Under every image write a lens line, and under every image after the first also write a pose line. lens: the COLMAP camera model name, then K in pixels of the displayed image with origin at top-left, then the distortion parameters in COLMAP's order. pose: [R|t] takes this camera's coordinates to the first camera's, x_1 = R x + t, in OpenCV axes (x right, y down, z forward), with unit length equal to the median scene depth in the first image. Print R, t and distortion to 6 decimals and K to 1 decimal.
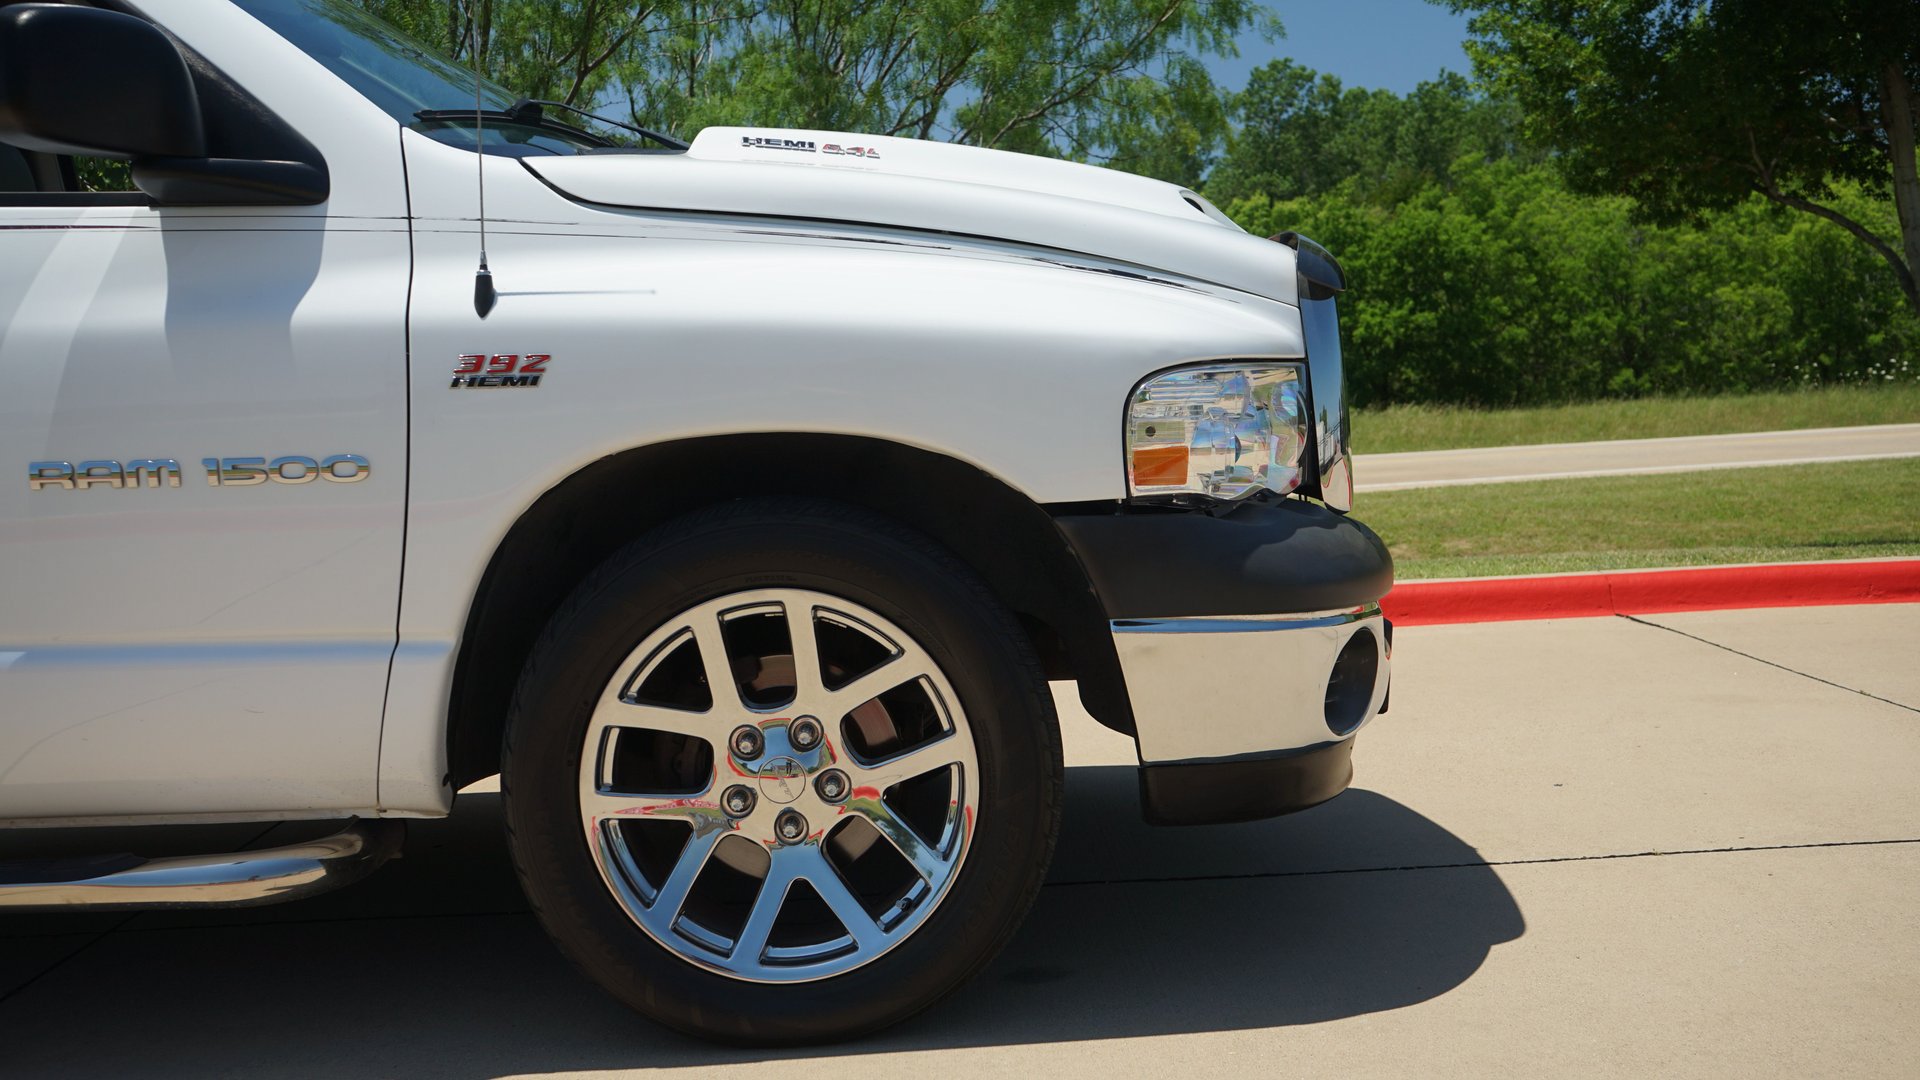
lens RADIAL K [[1992.1, 0, 961.4], [0, 1992.1, 539.4], [0, 0, 1]] dist [-0.002055, 0.011638]
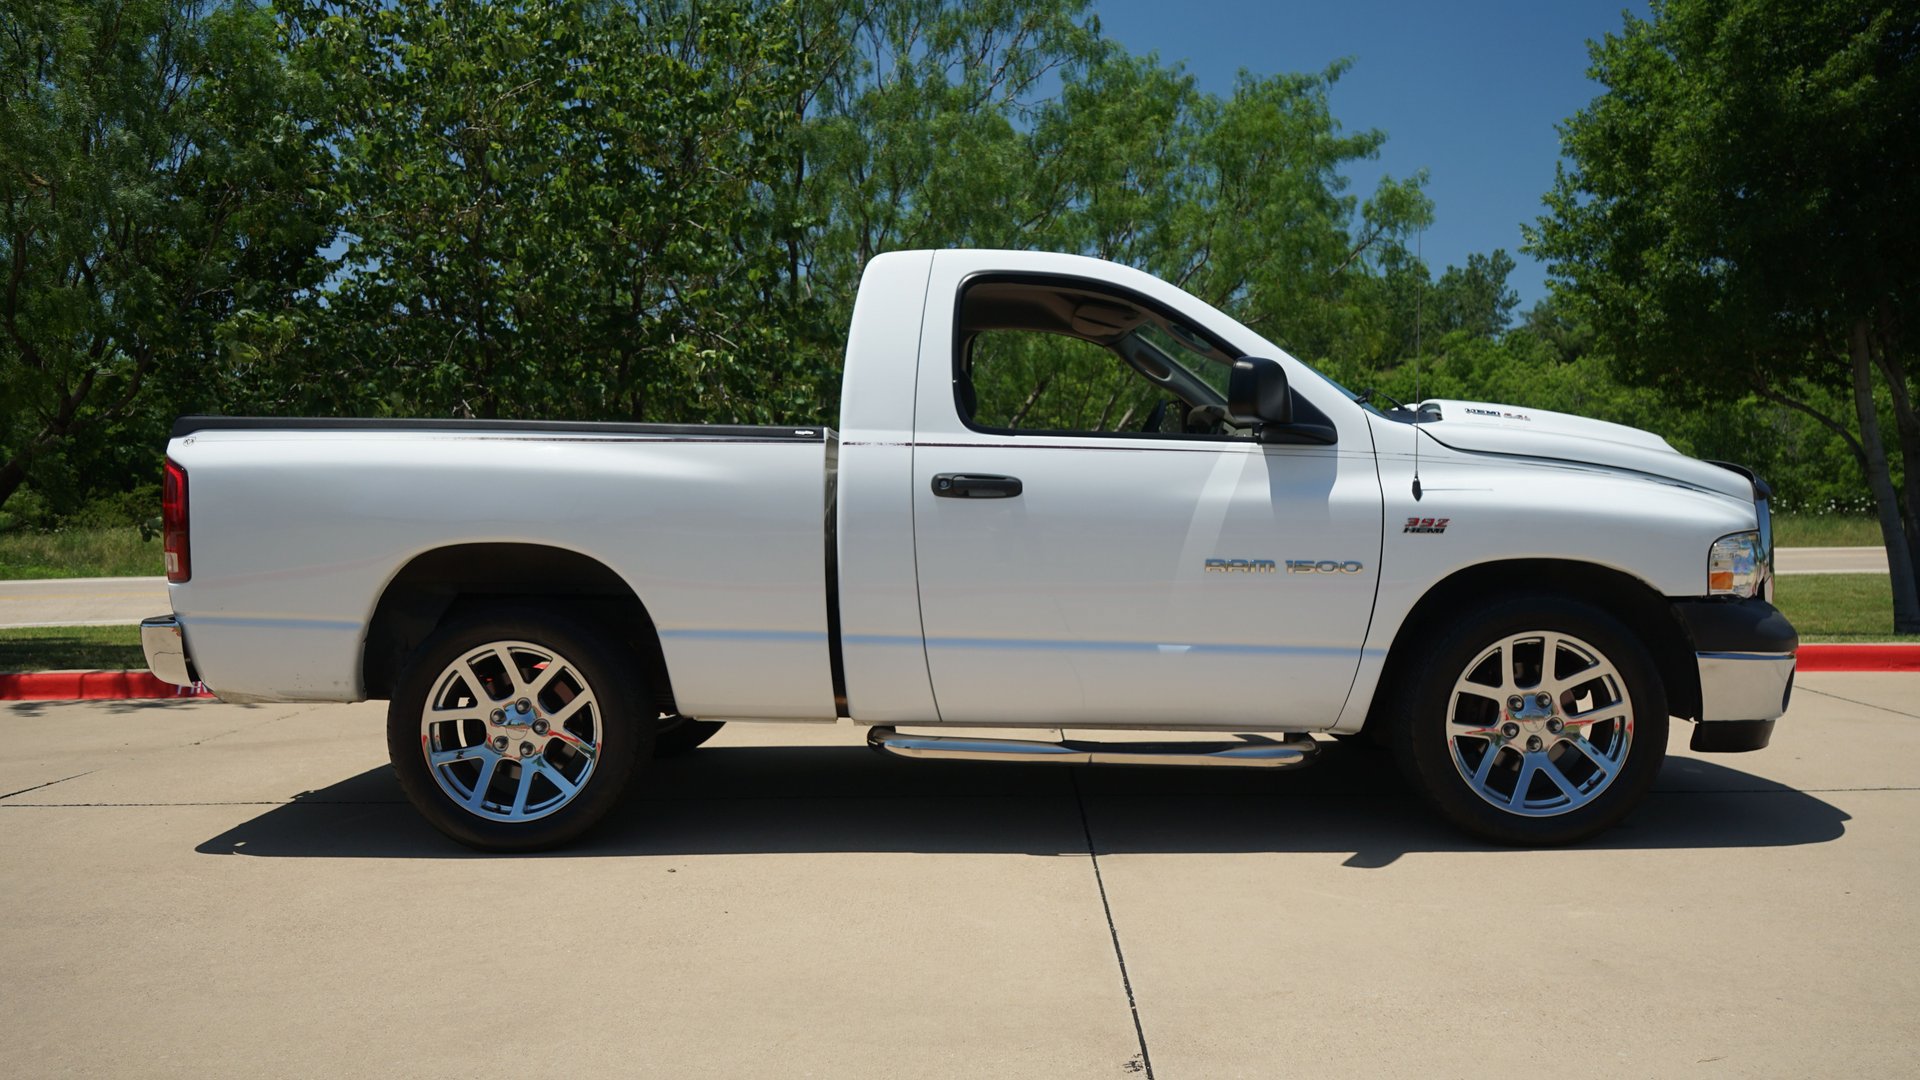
lens RADIAL K [[1553.6, 0, 962.7], [0, 1553.6, 538.3], [0, 0, 1]] dist [-0.003267, -0.007560]
pose [[0.998856, 0.038992, -0.027700, -0.654714], [-0.040127, 0.998324, -0.041707, 0.019350], [0.026027, 0.042771, 0.998746, -0.673260]]
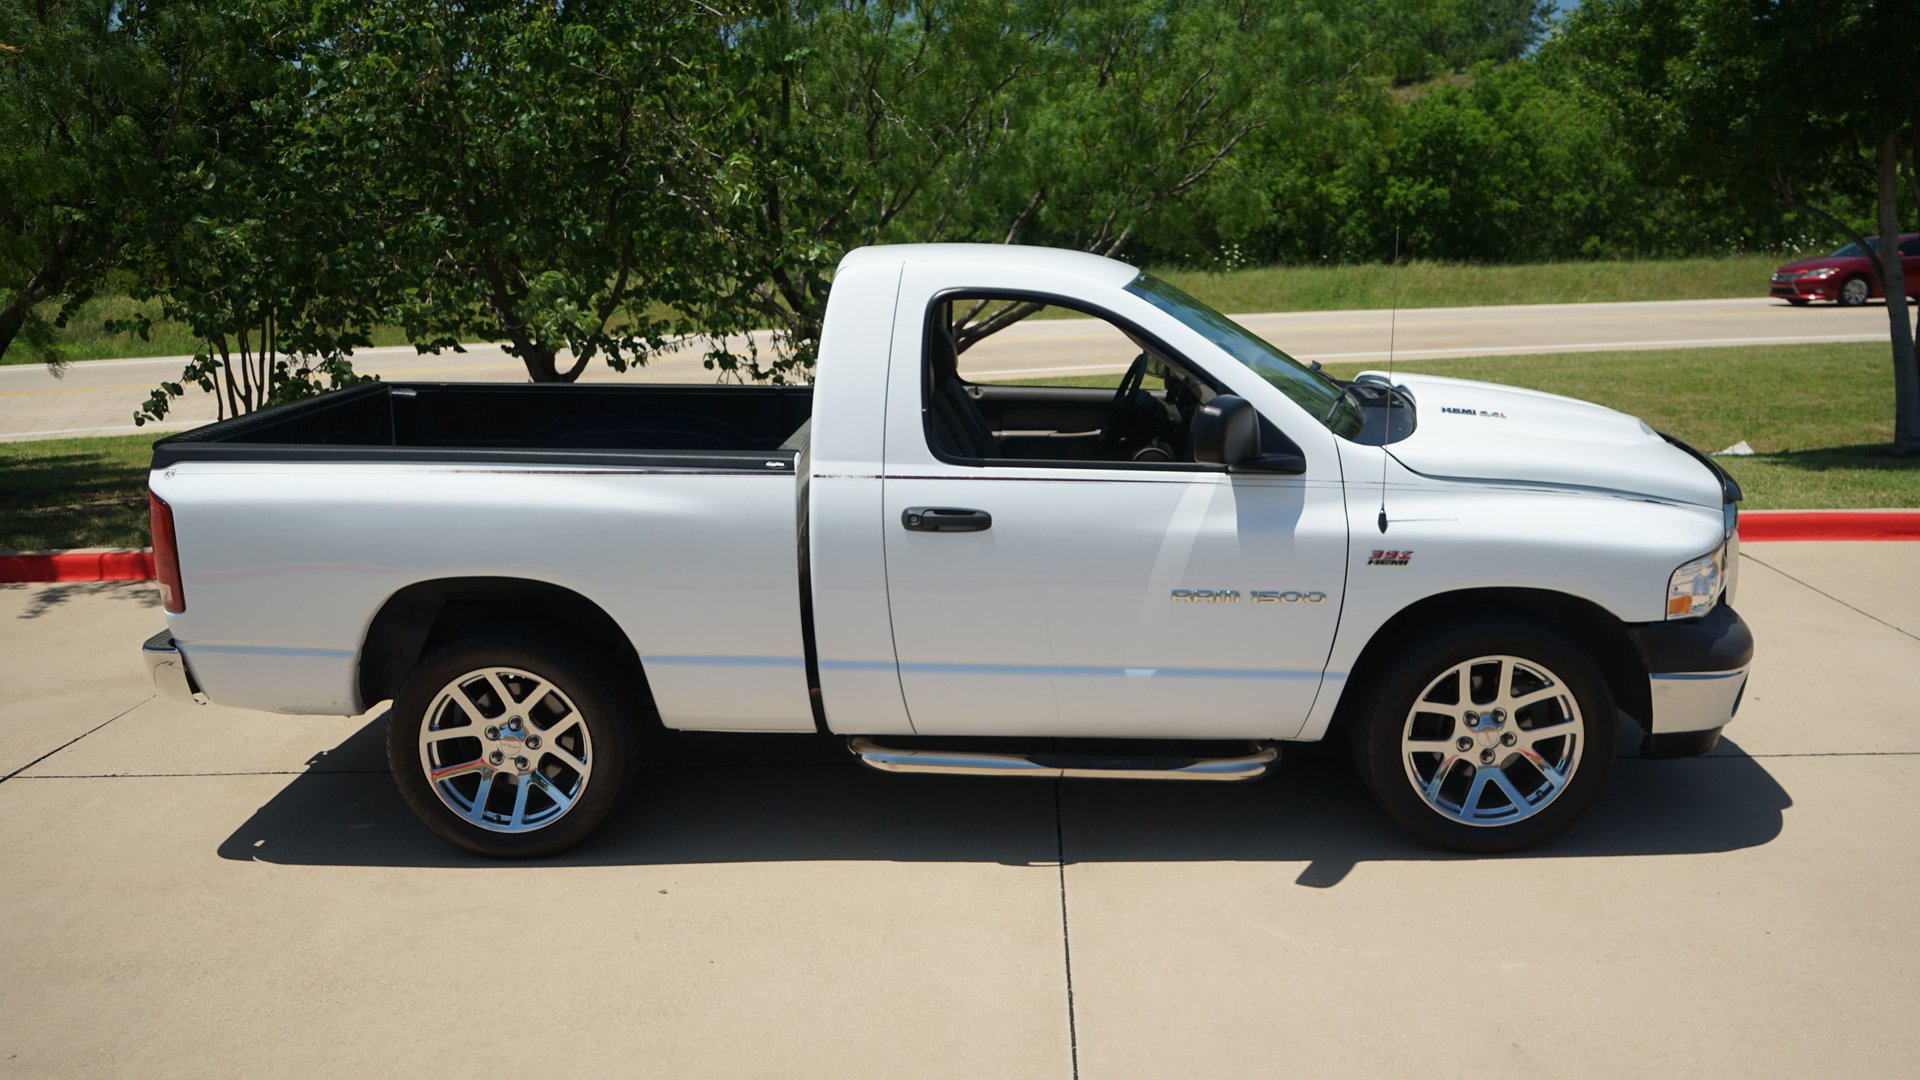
lens RADIAL K [[1546.7, 0, 960.6], [0, 1546.7, 554.6], [0, 0, 1]] dist [-0.008368, -0.004123]
pose [[0.998886, 0.033675, -0.033065, -0.616783], [-0.028342, 0.988239, 0.150267, -0.314934], [0.037736, -0.149162, 0.988092, -0.673568]]
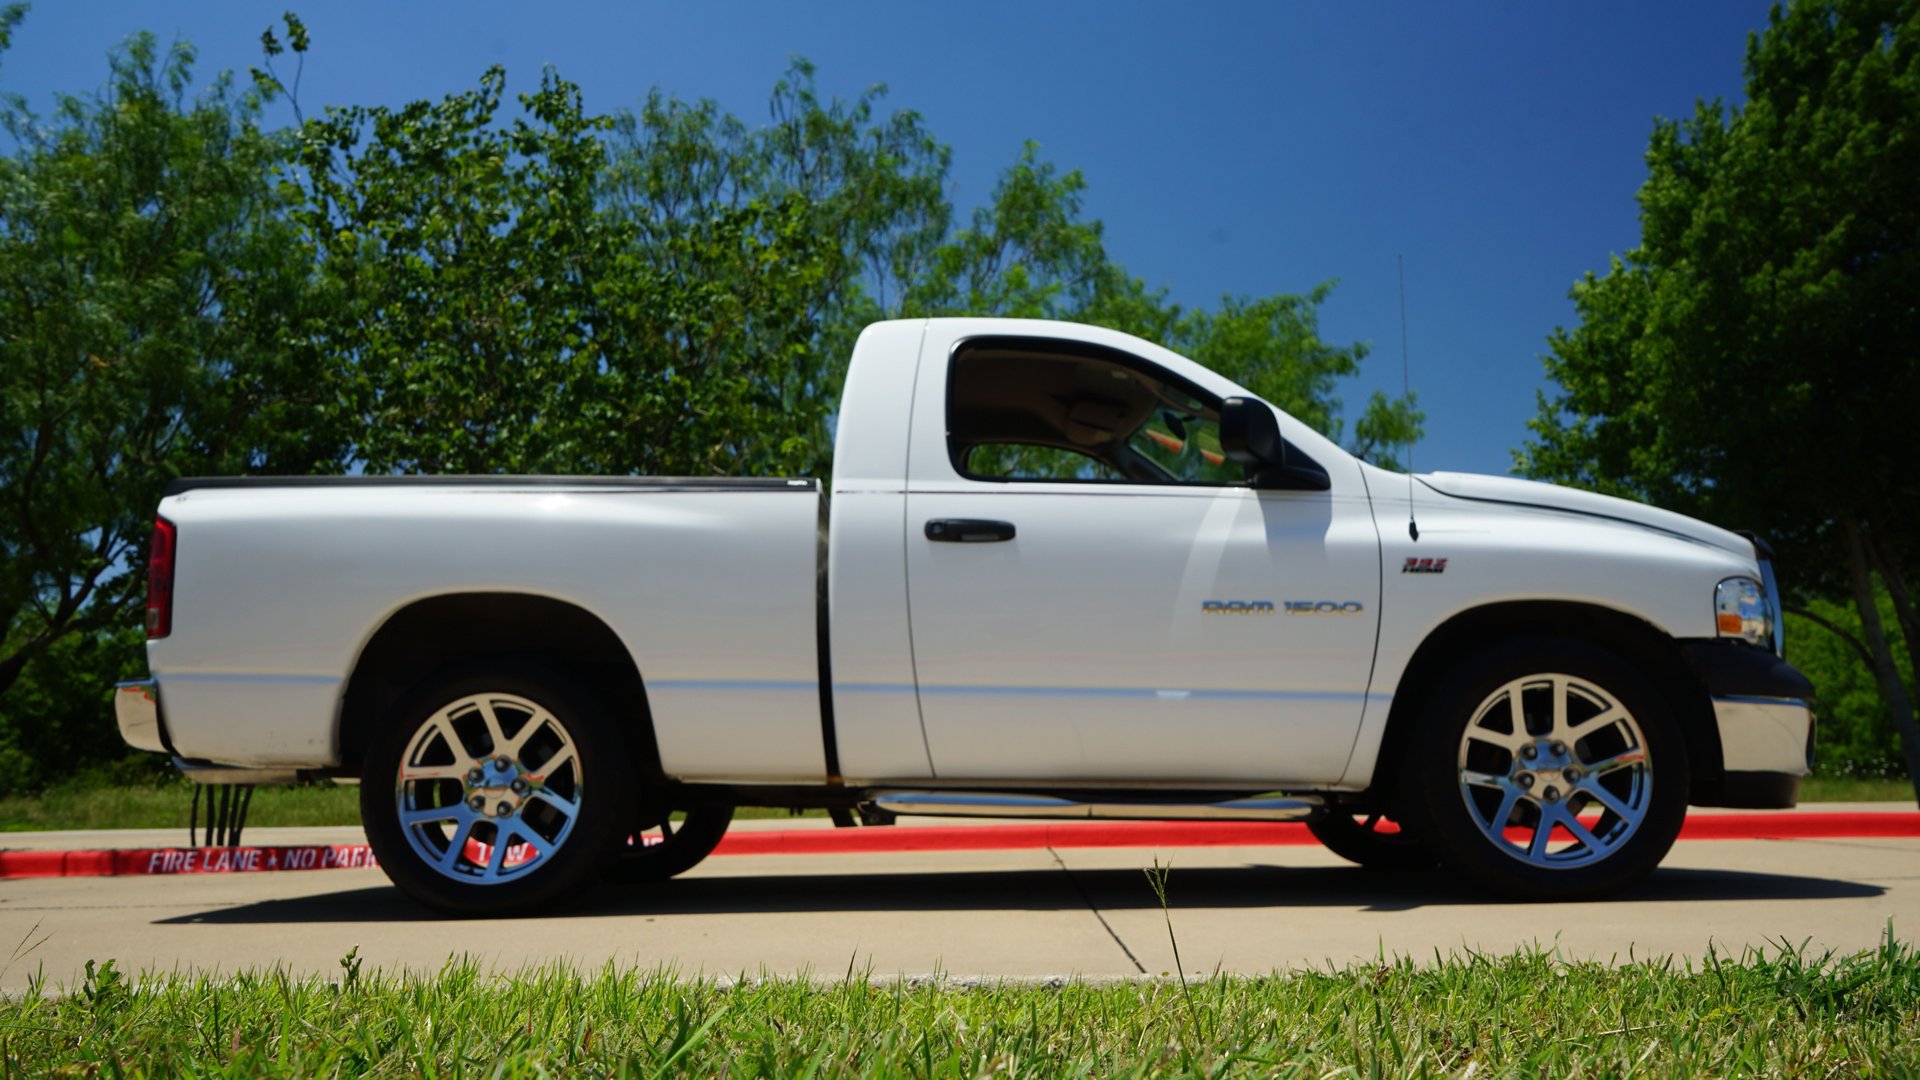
lens RADIAL K [[1555.7, 0, 961.8], [0, 1555.7, 541.5], [0, 0, 1]] dist [0.000262, 0.003593]
pose [[0.998894, 0.029059, -0.036970, -0.635562], [-0.036730, 0.973076, -0.227541, 0.276451], [0.029362, 0.228647, 0.973066, -0.624166]]
